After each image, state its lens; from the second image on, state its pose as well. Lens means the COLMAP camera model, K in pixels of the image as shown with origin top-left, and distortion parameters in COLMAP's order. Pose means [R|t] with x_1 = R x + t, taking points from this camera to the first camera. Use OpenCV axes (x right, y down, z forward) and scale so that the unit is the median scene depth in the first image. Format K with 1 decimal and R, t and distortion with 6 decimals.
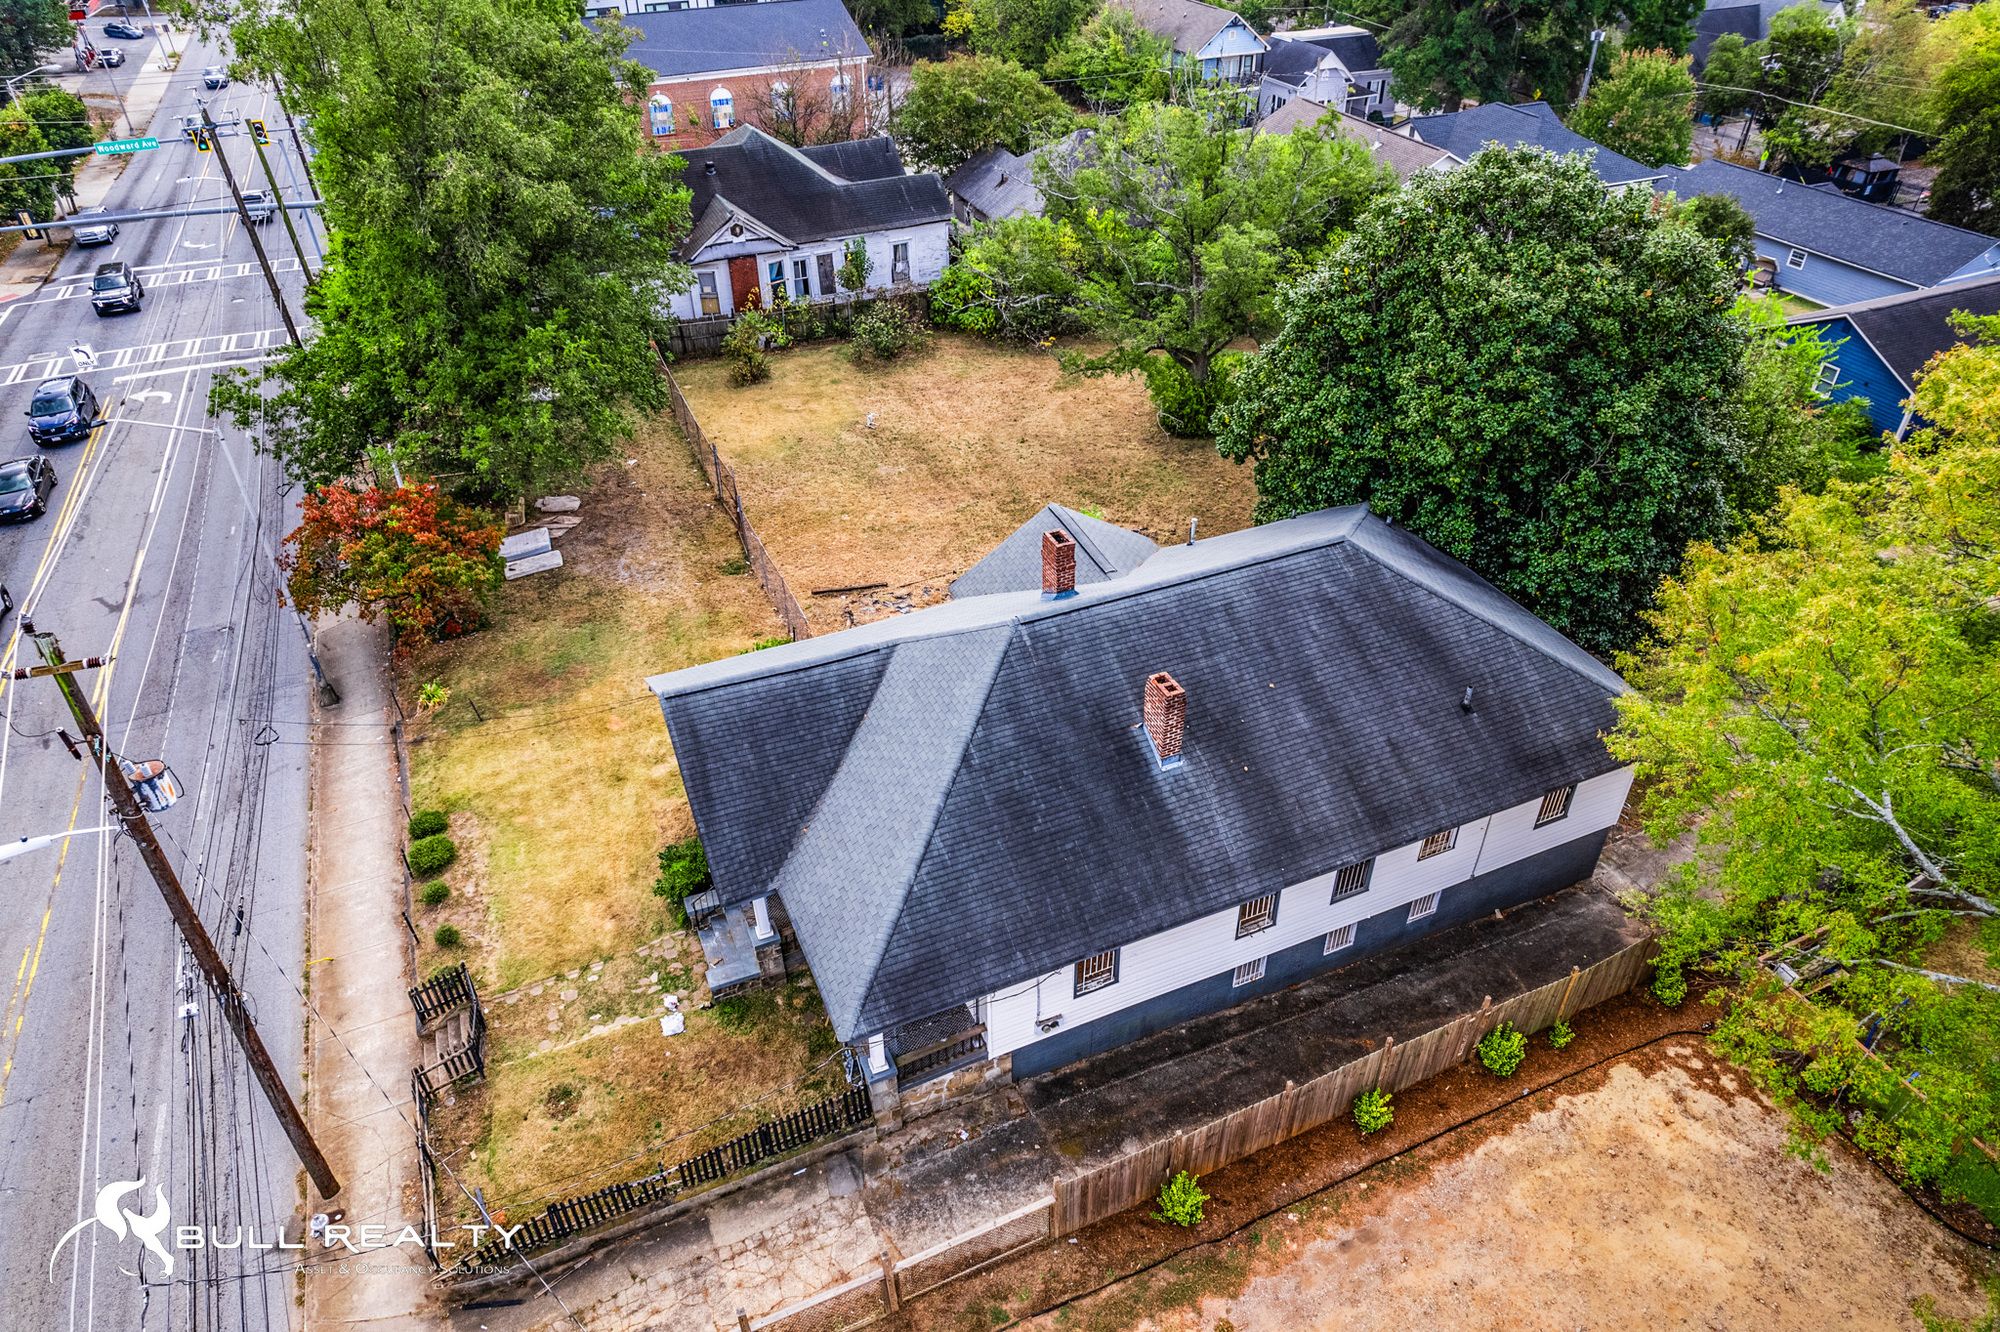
lens RADIAL K [[1268.1, 0, 1000.0], [0, 1268.1, 666.0], [0, 0, 1]] dist [-0.025663, 0.017553]
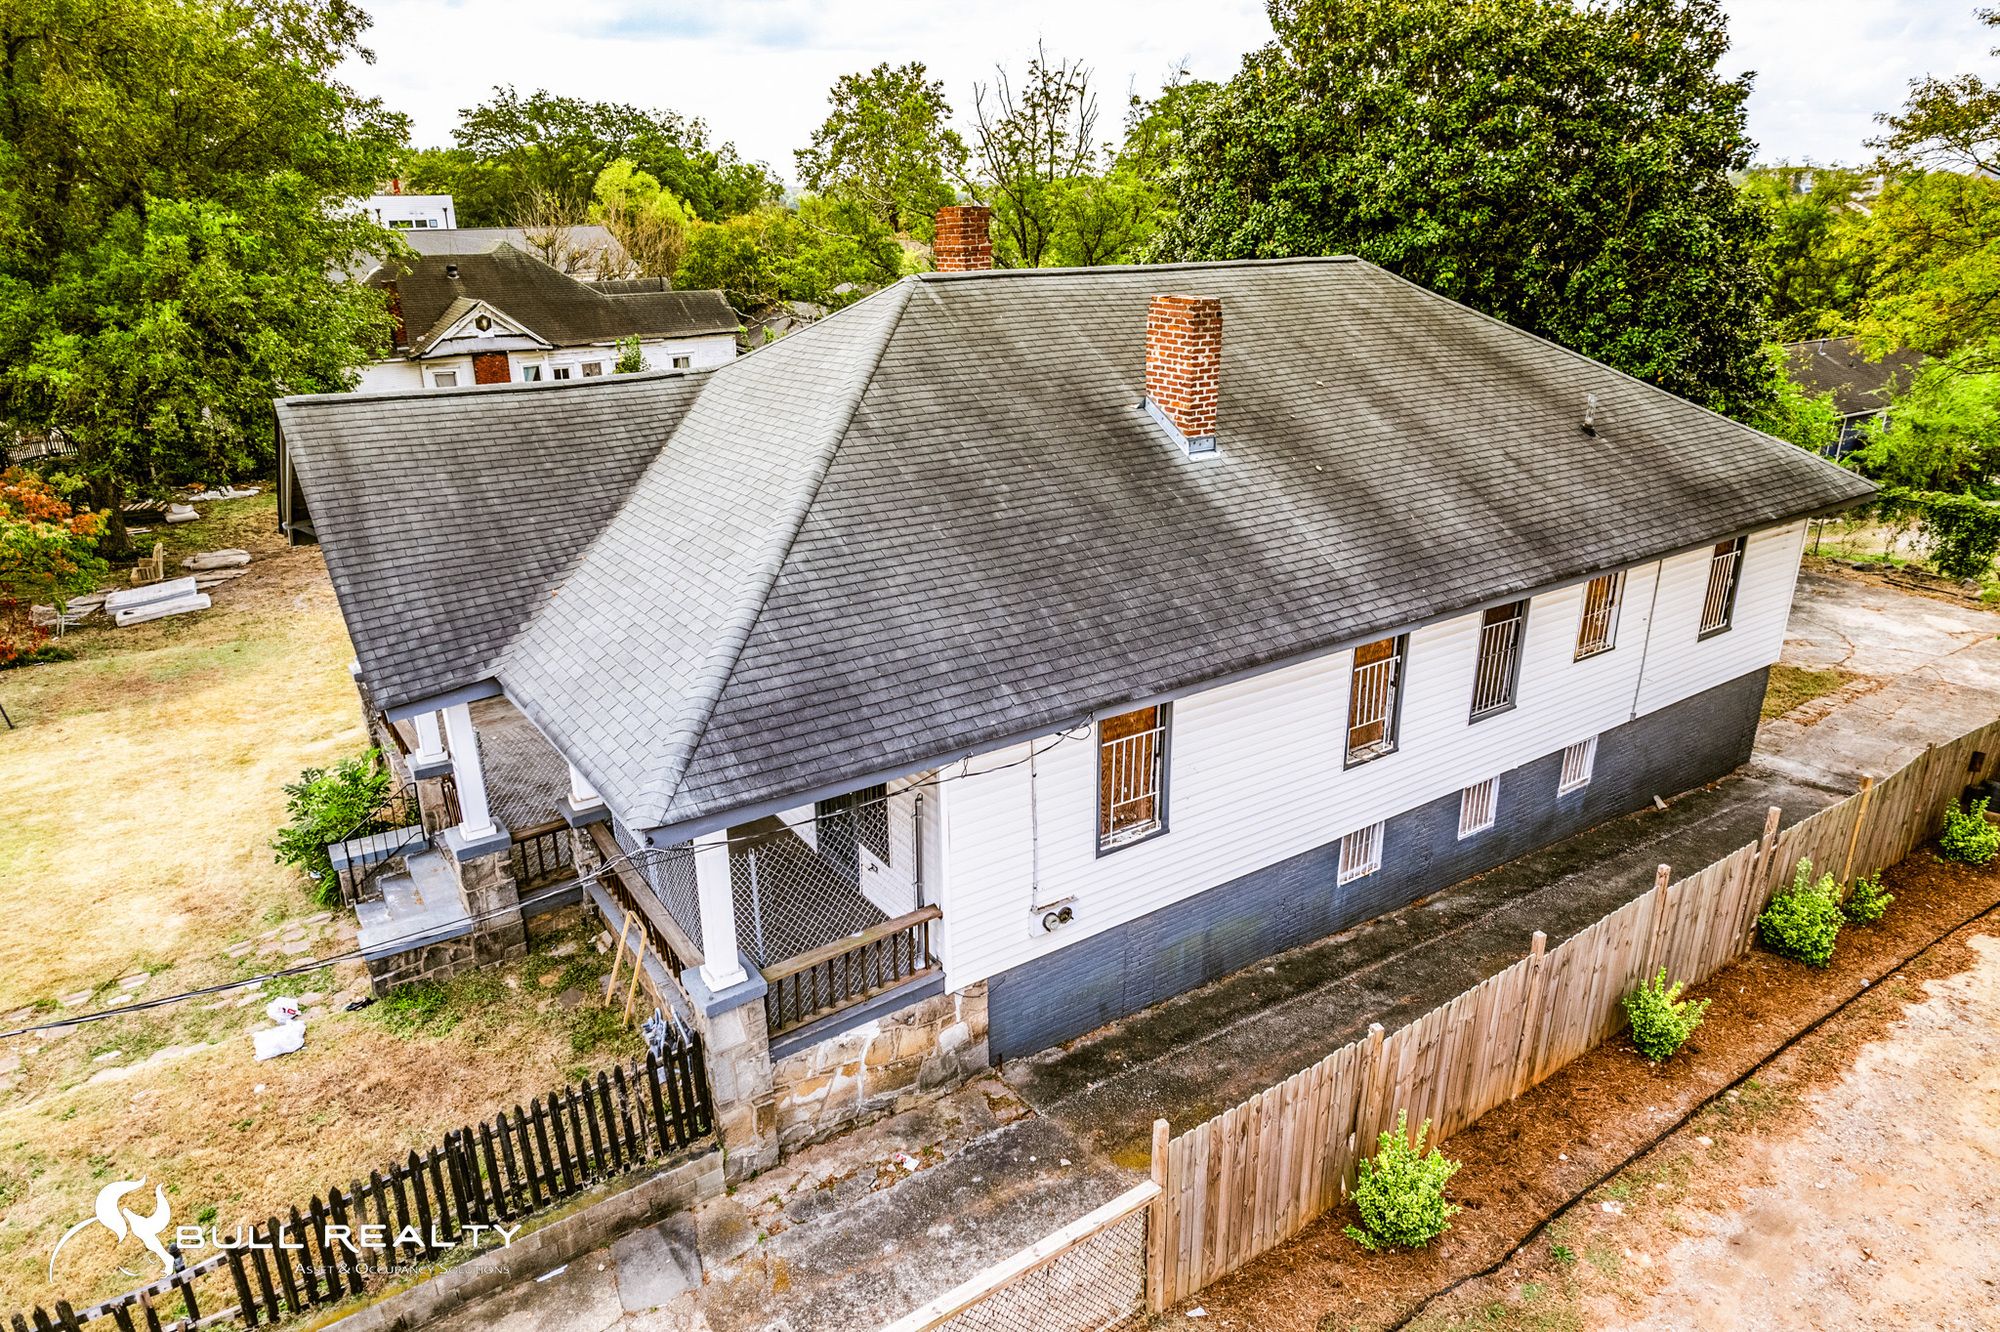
lens RADIAL K [[1272.8, 0, 1000.0], [0, 1272.8, 666.0], [0, 0, 1]] dist [-0.048957, 0.058979]
pose [[0.982881, -0.061766, 0.173581, -0.066495], [0.107936, 0.956566, -0.270796, 0.324511], [-0.149315, 0.284896, 0.946857, 0.488780]]
